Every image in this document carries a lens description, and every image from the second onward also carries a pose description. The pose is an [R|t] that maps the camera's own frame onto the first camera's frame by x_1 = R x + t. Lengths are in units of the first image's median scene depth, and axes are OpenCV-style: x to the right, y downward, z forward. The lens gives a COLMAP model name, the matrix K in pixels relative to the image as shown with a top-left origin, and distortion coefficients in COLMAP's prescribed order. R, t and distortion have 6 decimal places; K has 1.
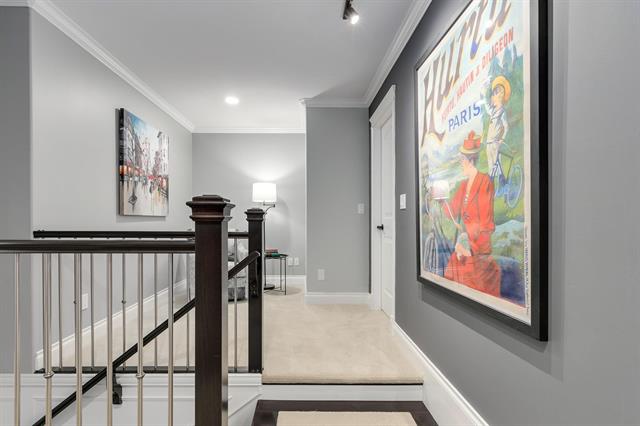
lens RADIAL K [[319.9, 0, 305.4], [0, 319.9, 222.2], [0, 0, 1]] dist [-0.001317, 0.000026]
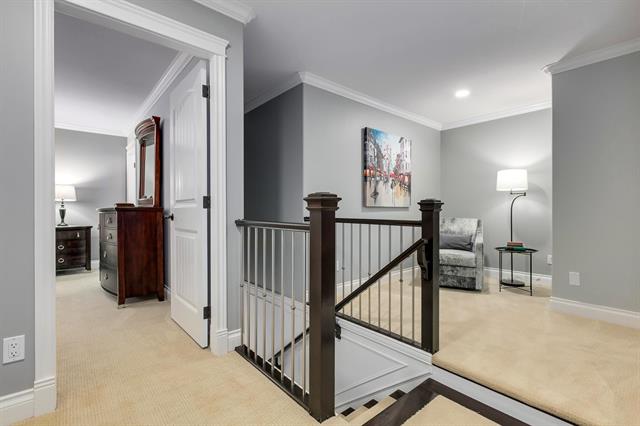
lens RADIAL K [[293.9, 0, 320.0], [0, 293.9, 213.0], [0, 0, 1]] dist [-0.009604, 0.000005]
pose [[0.642686, 0.004510, -0.766116, 0.220623], [-0.003191, 0.999990, 0.003210, 0.000991], [0.766123, 0.000382, 0.642694, 0.052946]]
